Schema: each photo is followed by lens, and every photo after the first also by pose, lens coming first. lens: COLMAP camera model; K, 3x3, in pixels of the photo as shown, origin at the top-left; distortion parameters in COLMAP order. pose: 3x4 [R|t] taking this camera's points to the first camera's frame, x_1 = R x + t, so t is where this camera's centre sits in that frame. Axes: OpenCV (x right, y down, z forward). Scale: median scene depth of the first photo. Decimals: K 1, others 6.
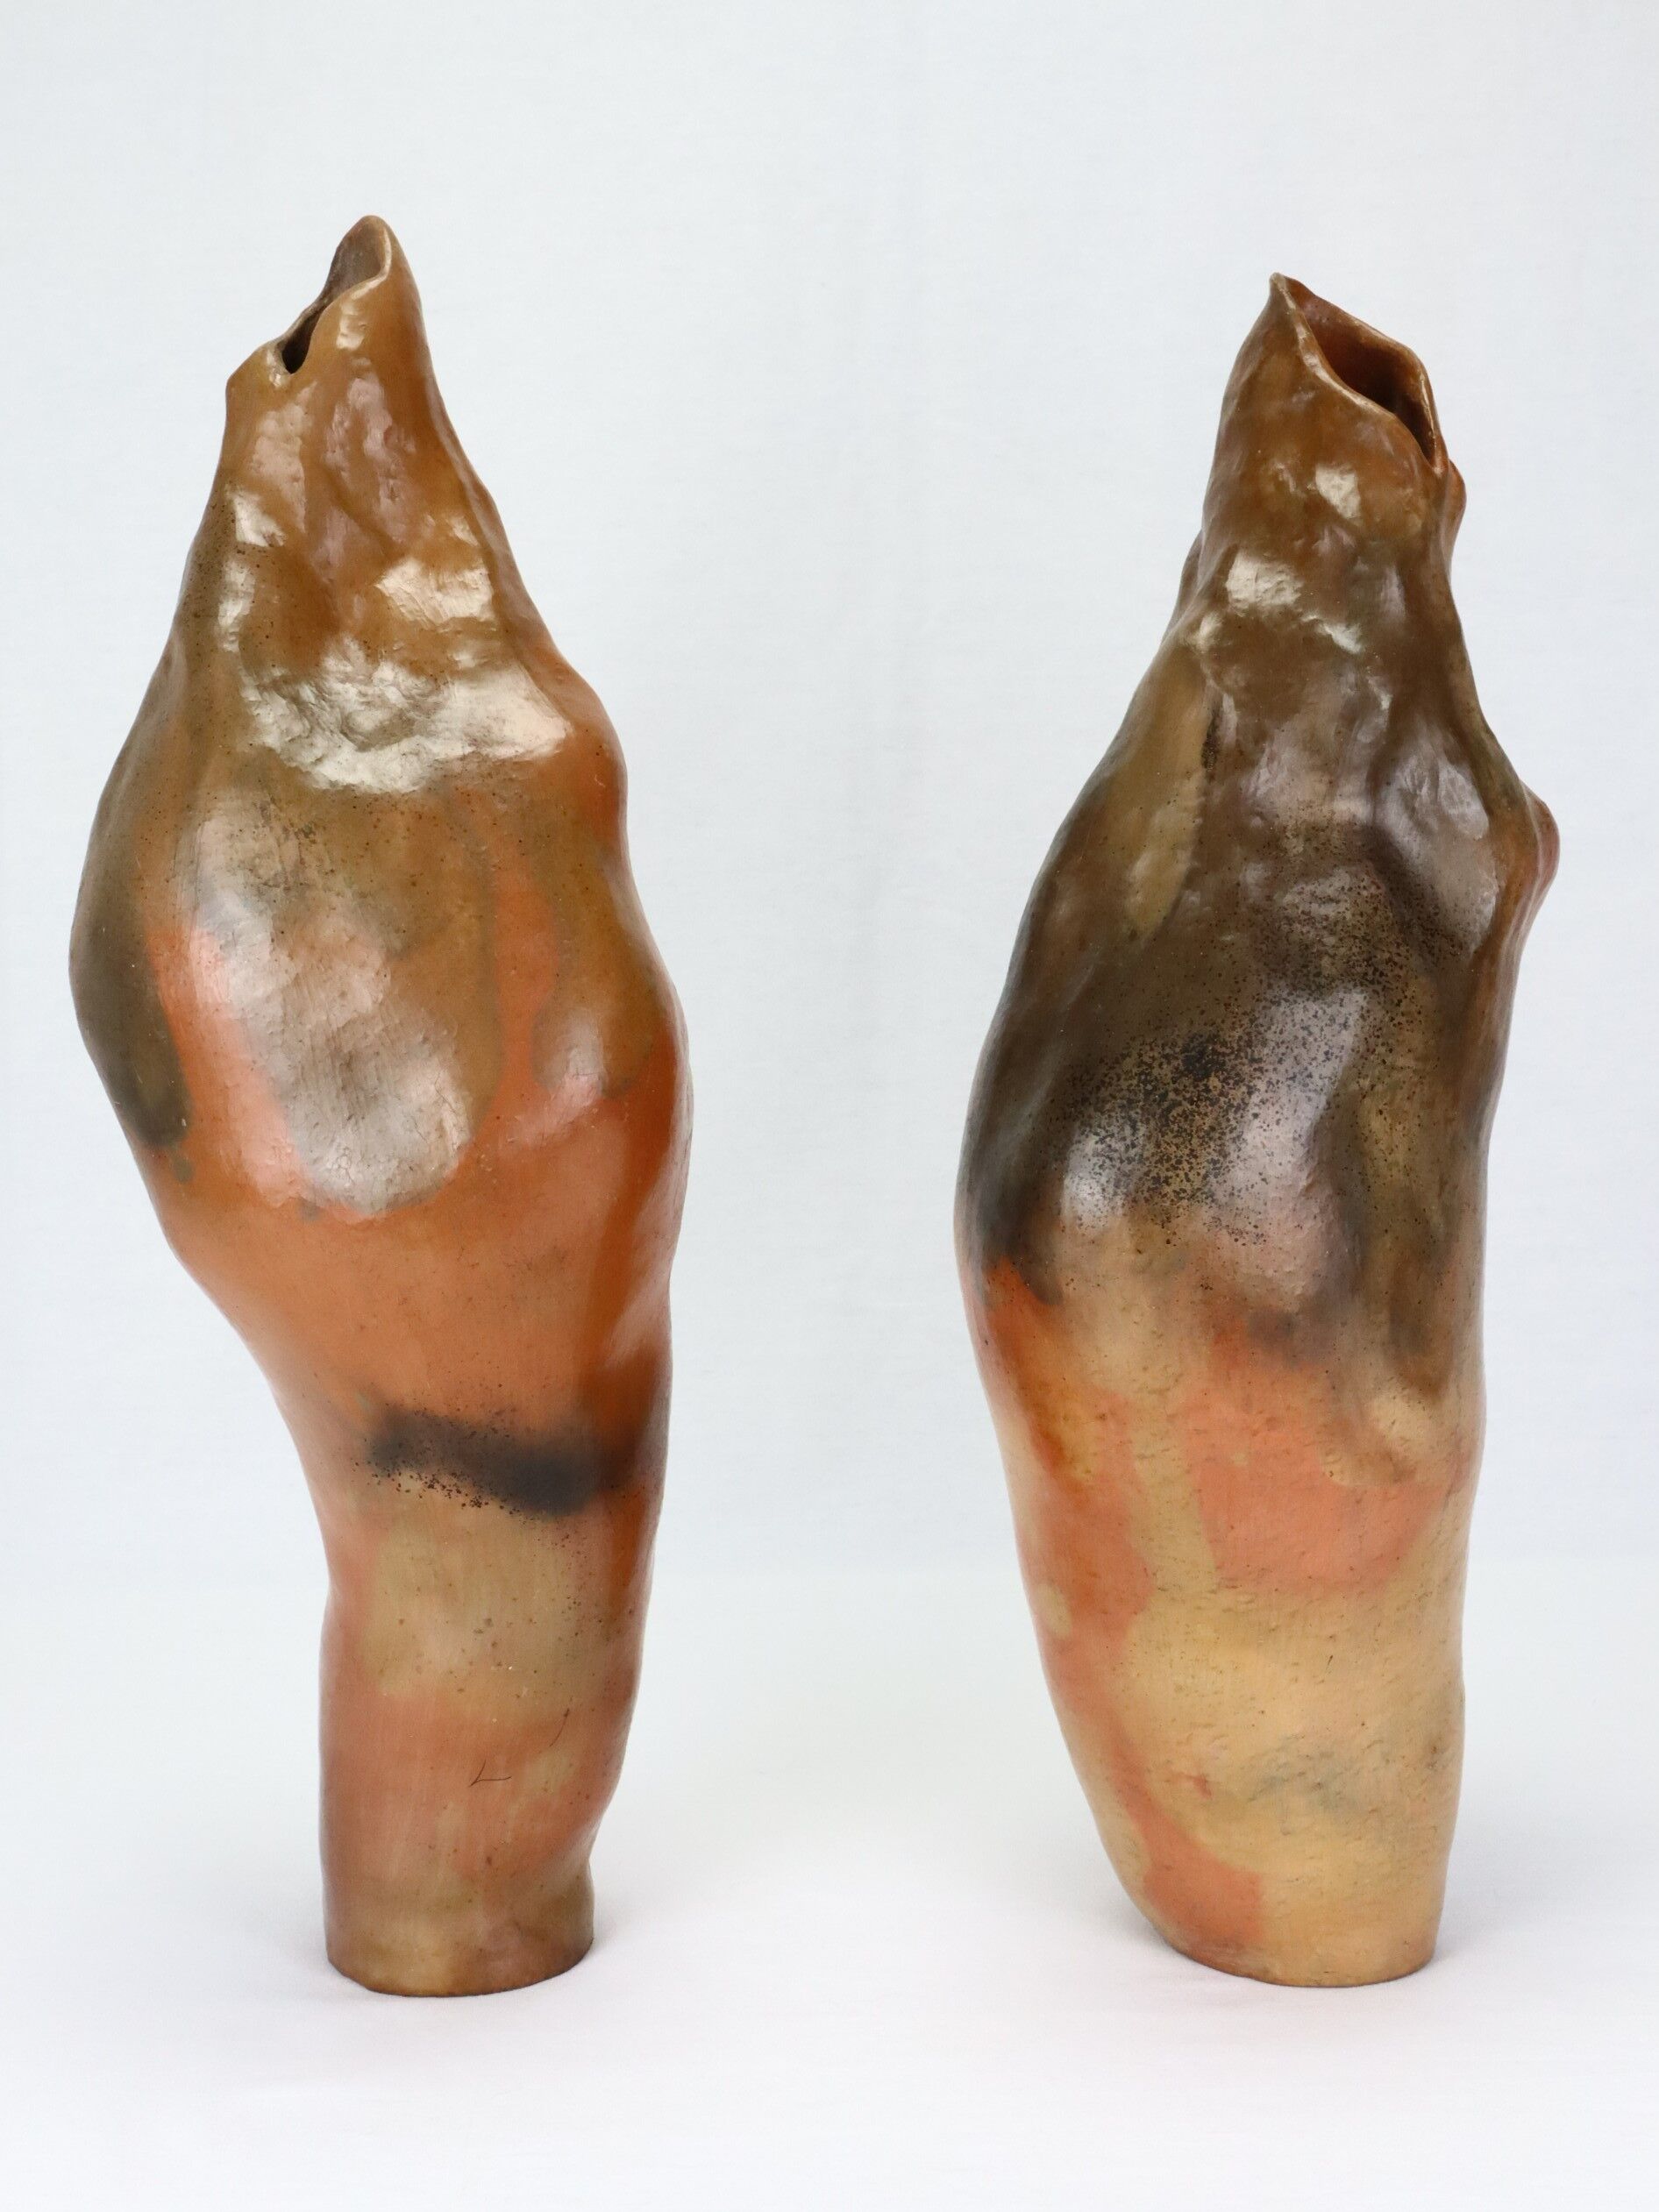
lens RADIAL K [[3113.1, 0, 791.4], [0, 3113.1, 1165.4], [0, 0, 1]] dist [-0.001690, -0.031195]
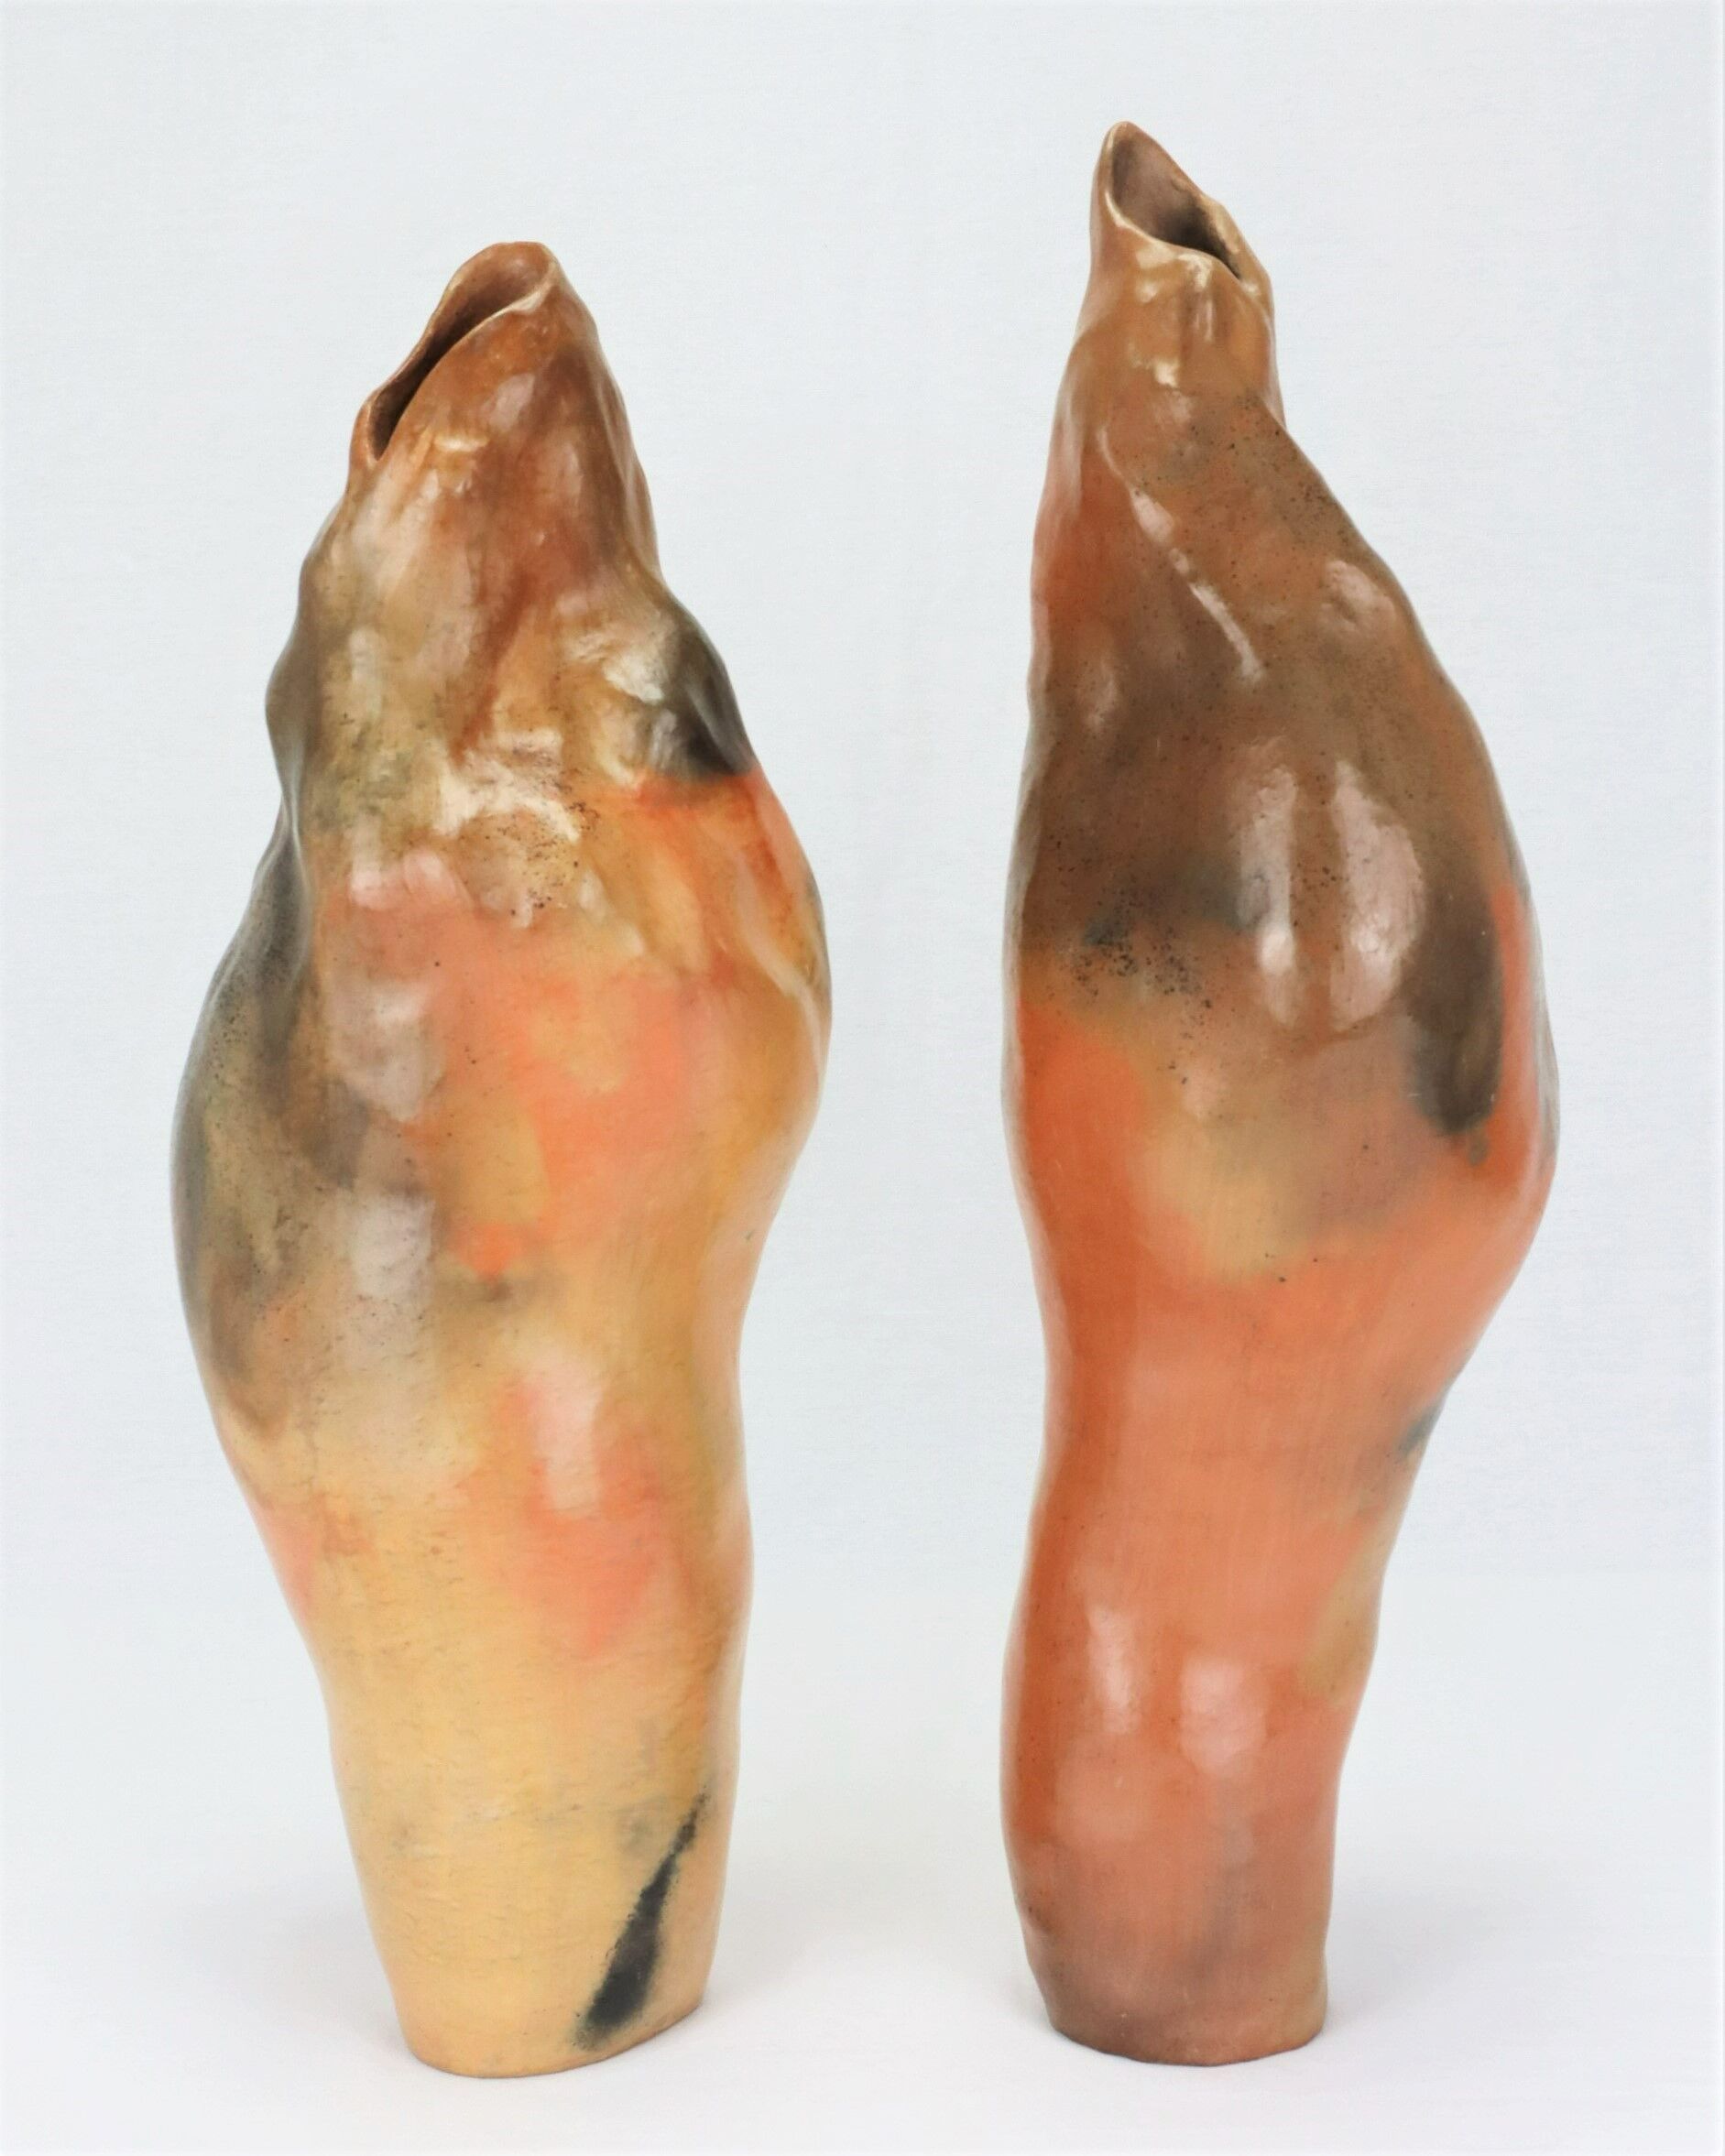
lens RADIAL K [[3262.0, 0, 860.6], [0, 3262.0, 1168.3], [0, 0, 1]] dist [-0.011661, 0.017490]
pose [[0.170908, 0.166999, -0.971031, 1.233947], [-0.122935, 0.981444, 0.147152, -0.181602], [0.977587, 0.094224, 0.188267, 1.001540]]
